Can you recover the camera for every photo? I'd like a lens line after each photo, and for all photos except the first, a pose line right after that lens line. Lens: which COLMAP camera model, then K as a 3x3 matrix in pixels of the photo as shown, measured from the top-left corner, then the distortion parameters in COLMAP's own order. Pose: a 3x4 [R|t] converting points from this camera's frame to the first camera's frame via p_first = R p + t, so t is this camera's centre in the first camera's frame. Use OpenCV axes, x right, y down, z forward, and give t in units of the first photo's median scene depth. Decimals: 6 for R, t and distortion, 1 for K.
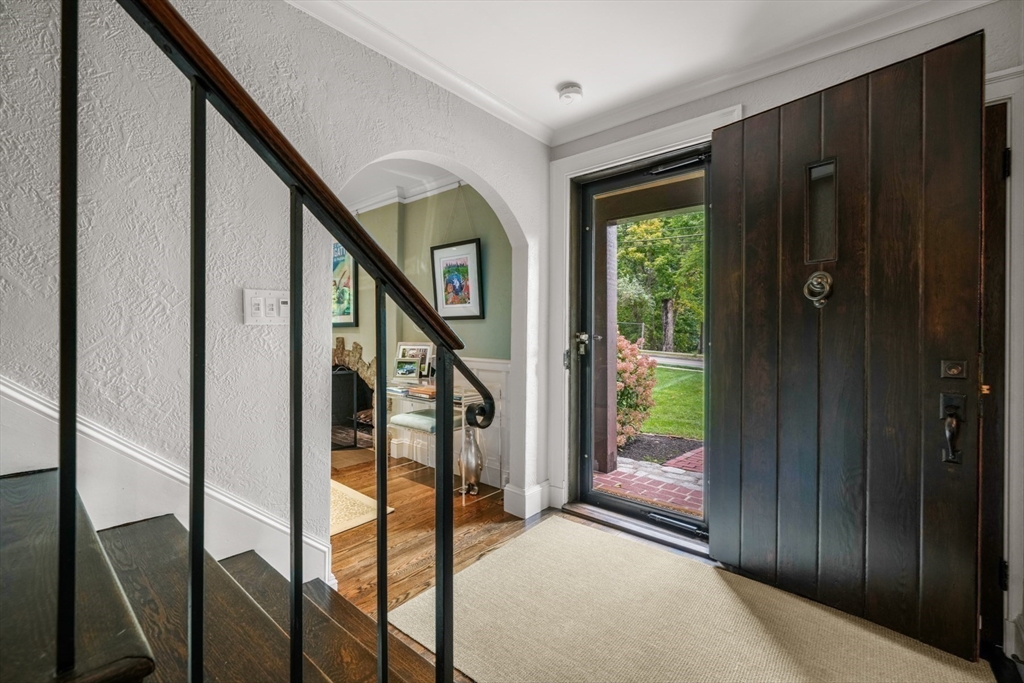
lens RADIAL K [[431.8, 0, 512.9], [0, 431.8, 336.1], [0, 0, 1]] dist [-0.002845, -0.000017]
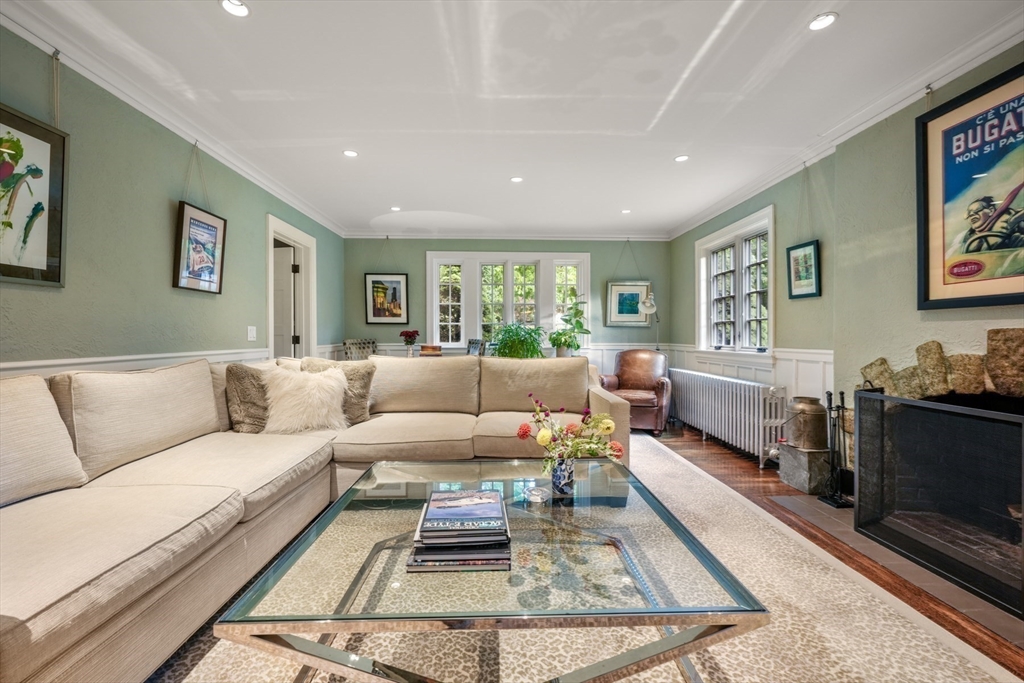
lens RADIAL K [[431.8, 0, 512.1], [0, 431.8, 339.3], [0, 0, 1]] dist [-0.002845, -0.000017]
pose [[0.681025, 0.003982, -0.732250, -0.507142], [-0.003151, 0.999992, 0.002507, 0.016095], [0.732254, 0.000600, 0.681032, 0.436654]]
